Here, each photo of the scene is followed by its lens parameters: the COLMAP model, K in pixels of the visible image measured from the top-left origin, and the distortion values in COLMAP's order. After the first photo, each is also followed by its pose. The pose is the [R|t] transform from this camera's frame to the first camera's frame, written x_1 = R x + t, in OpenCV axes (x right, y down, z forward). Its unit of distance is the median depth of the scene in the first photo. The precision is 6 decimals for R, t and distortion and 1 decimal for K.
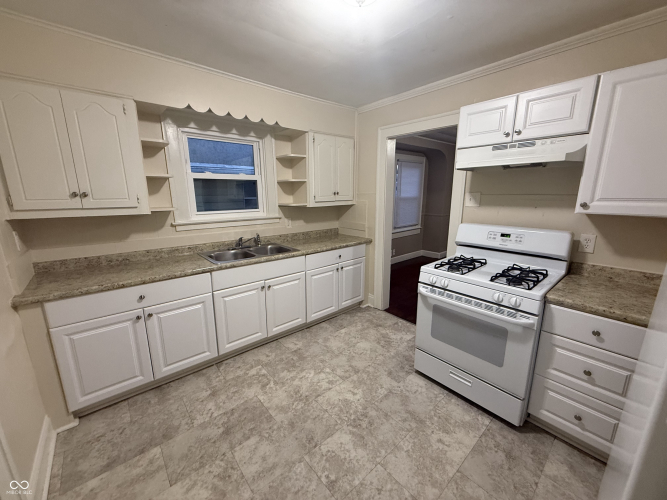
lens RADIAL K [[266.3, 0, 331.0], [0, 266.3, 249.9], [0, 0, 1]] dist [0.000864, -0.000307]
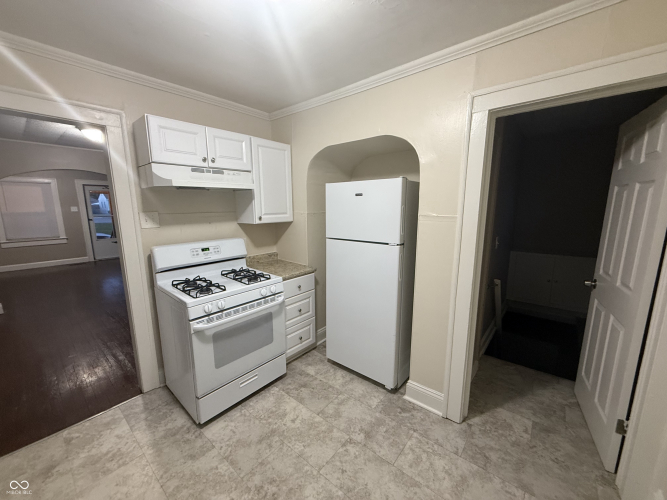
lens RADIAL K [[266.3, 0, 331.8], [0, 266.3, 250.7], [0, 0, 1]] dist [0.000864, -0.000307]
pose [[-0.166019, -0.160782, 0.972927, -0.578985], [0.219418, 0.955863, 0.195403, -0.172782], [-0.961402, 0.245918, -0.123413, 0.725055]]
